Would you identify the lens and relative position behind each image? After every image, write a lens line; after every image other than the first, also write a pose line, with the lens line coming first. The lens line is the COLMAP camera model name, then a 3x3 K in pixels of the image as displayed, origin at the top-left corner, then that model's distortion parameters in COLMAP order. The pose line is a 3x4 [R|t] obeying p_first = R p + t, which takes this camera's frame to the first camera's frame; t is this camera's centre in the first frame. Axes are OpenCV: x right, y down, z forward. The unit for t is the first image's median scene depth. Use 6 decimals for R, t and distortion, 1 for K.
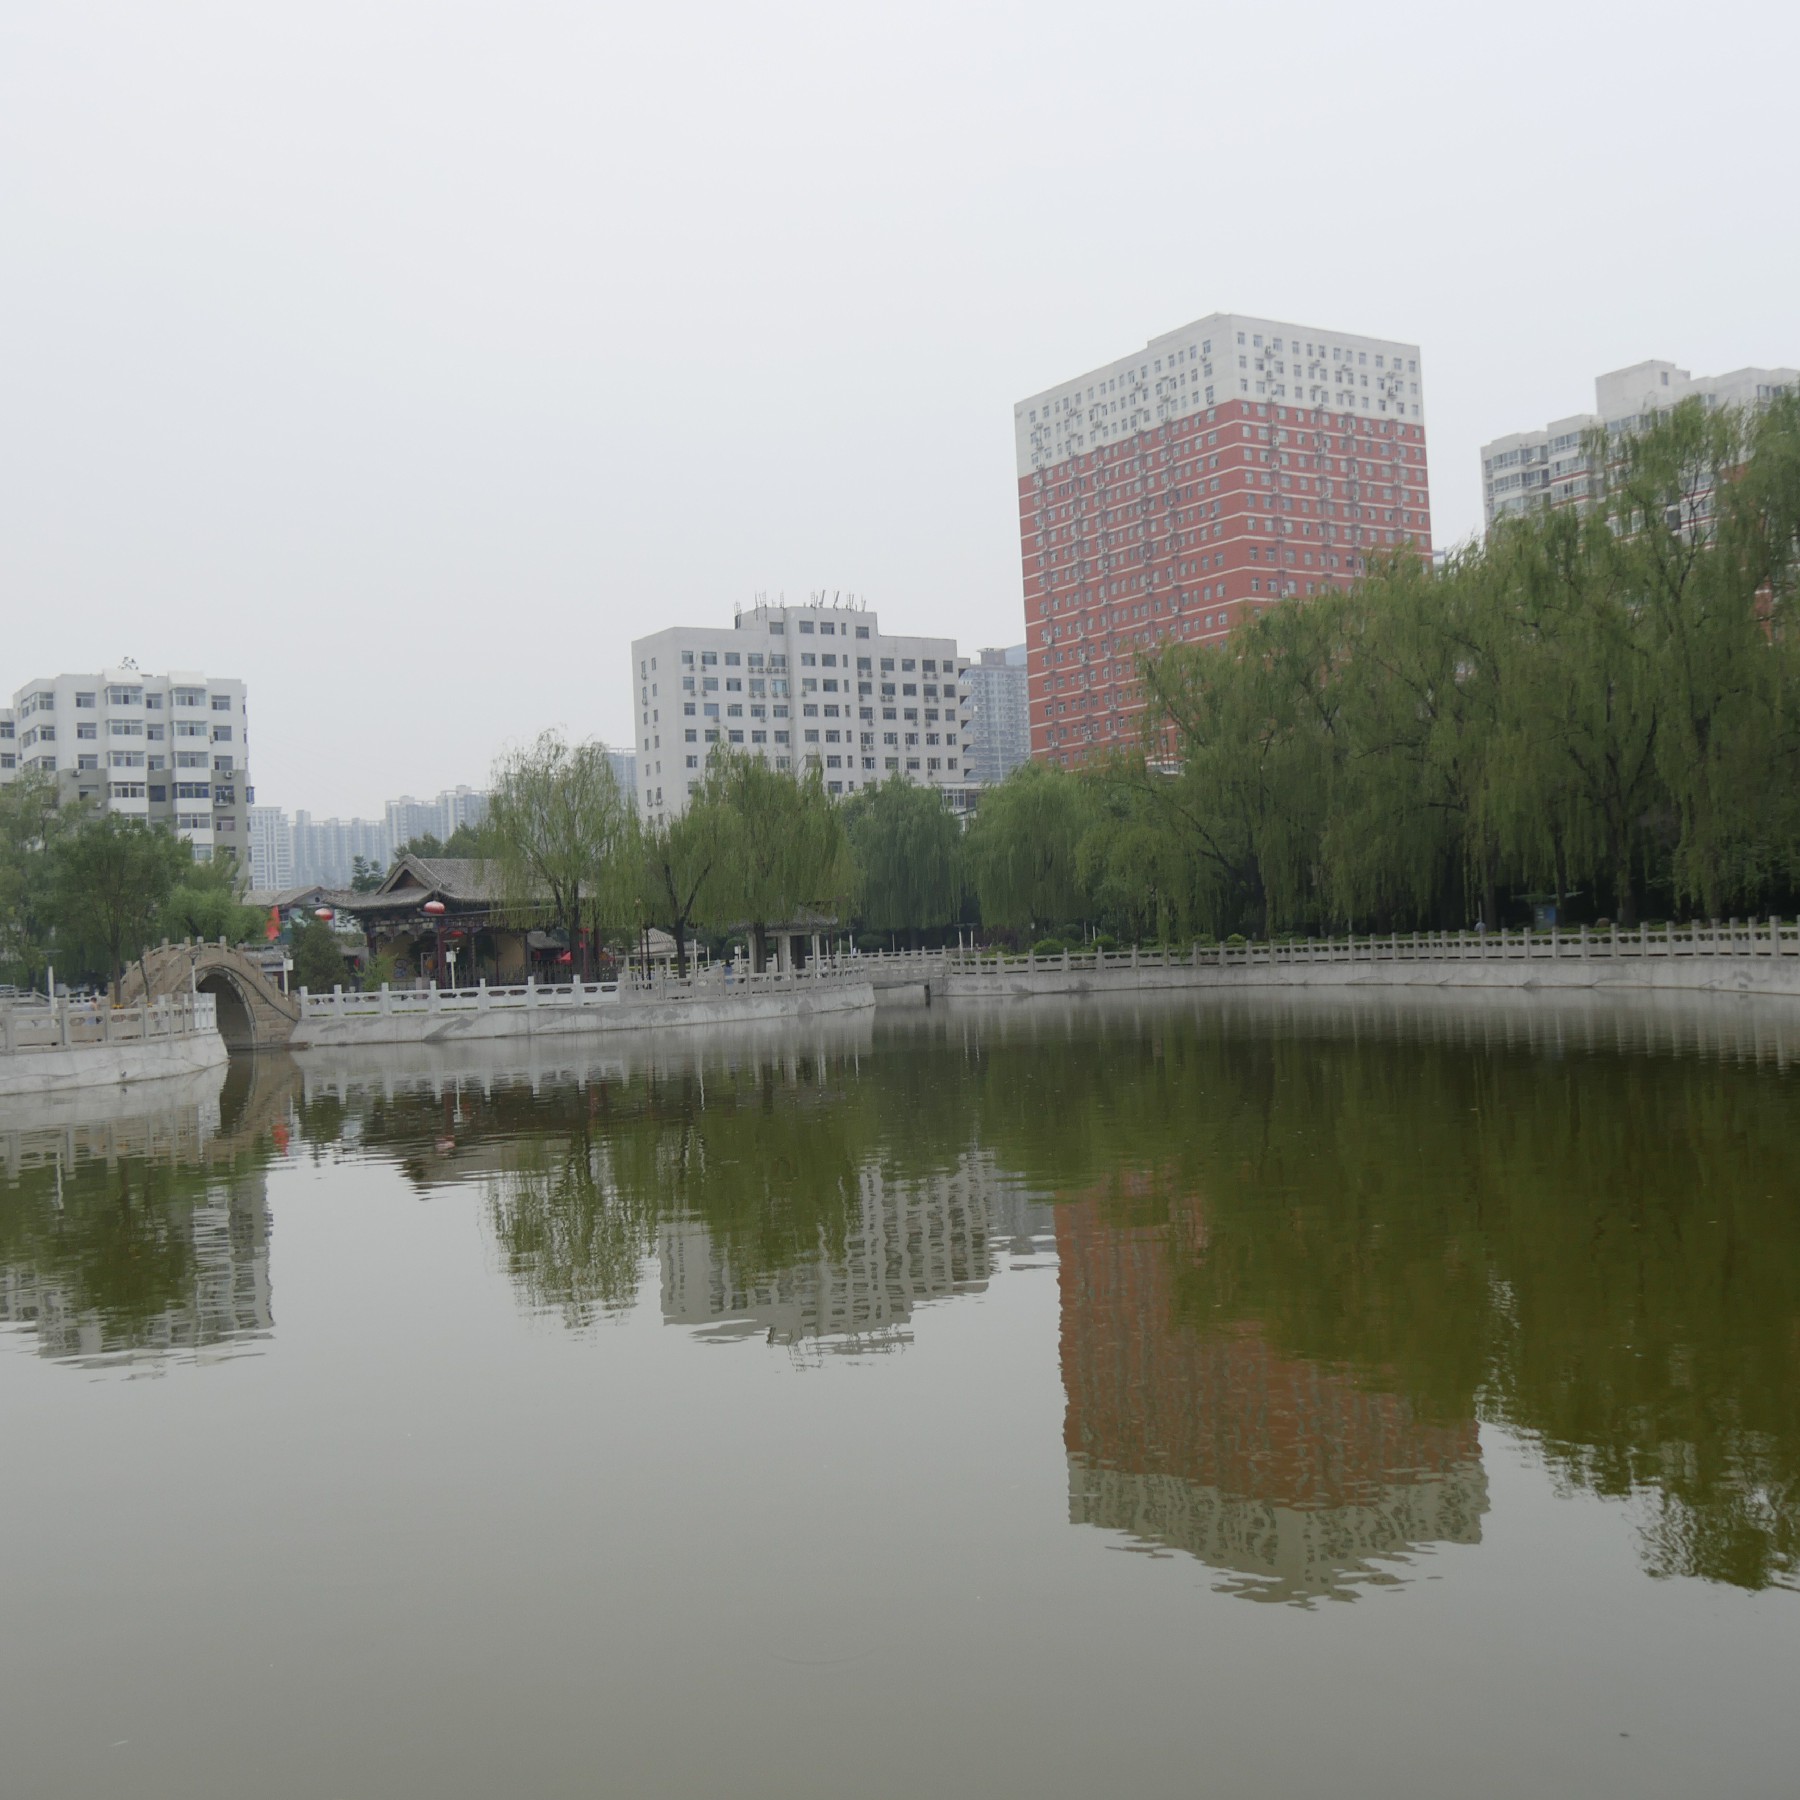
lens RADIAL K [[2210.5, 0, 905.1], [0, 2210.5, 901.6], [0, 0, 1]] dist [0.007590, 0.000000]
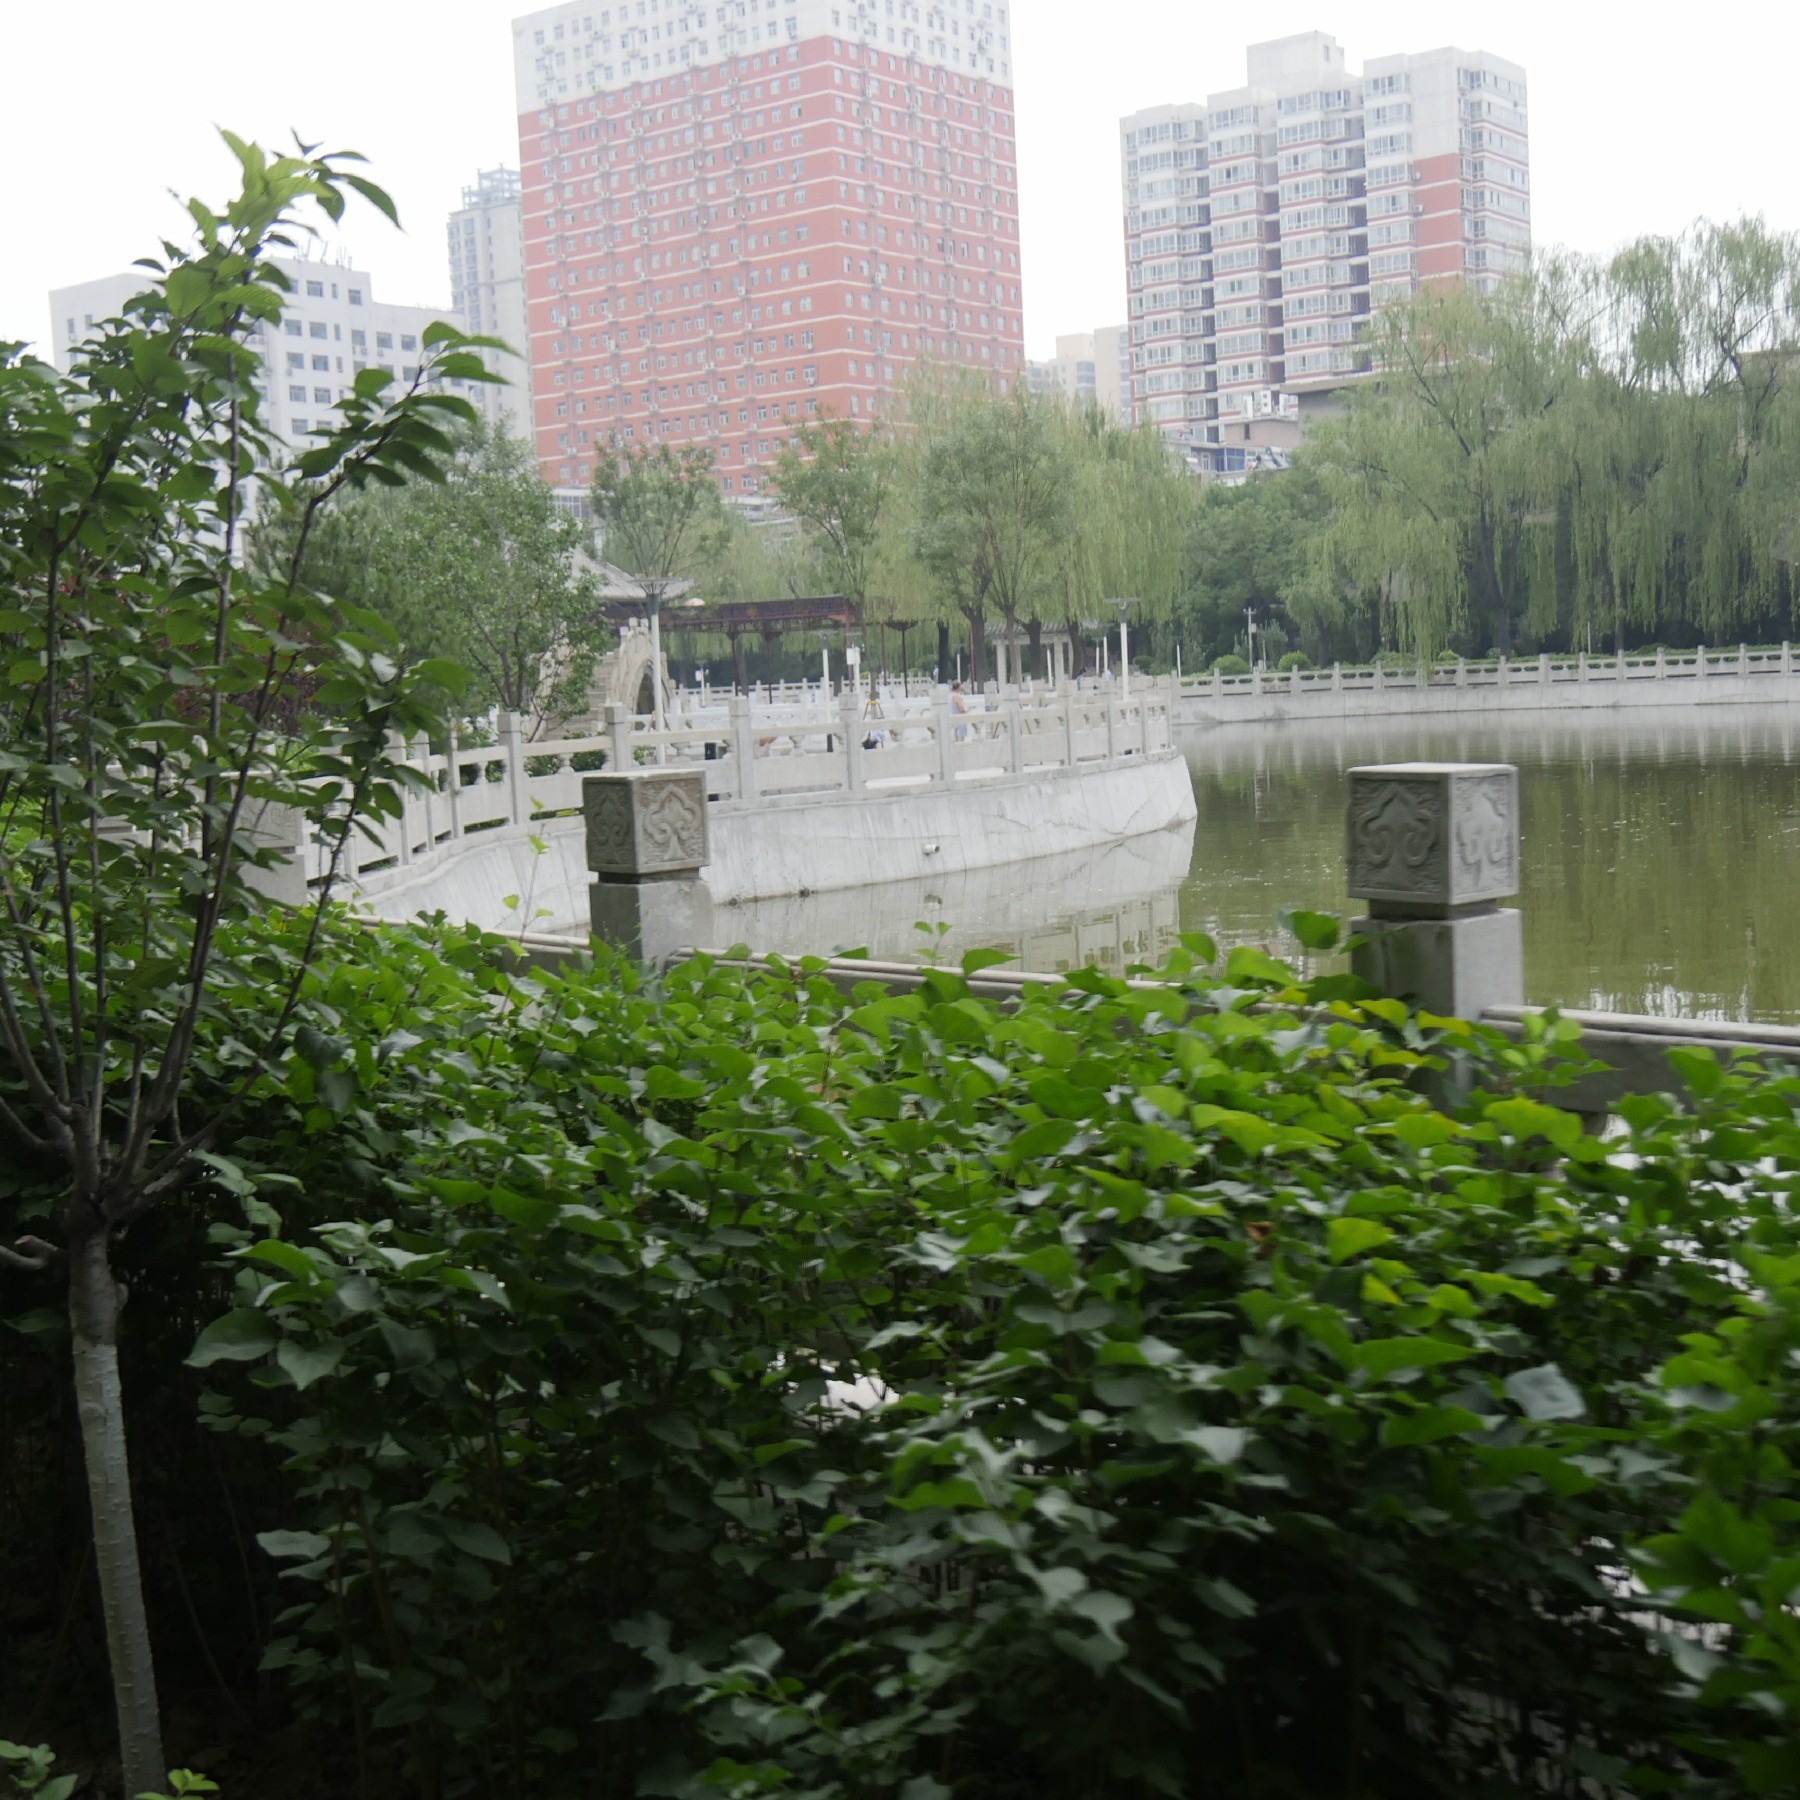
lens RADIAL K [[2559.9, 0, 899.7], [0, 2559.9, 902.5], [0, 0, 1]] dist [0.019474, 0.000000]
pose [[0.942212, -0.021605, 0.334320, -0.148641], [-0.008841, 0.995967, 0.089280, 0.009850], [-0.334901, -0.087076, 0.938221, 0.059761]]
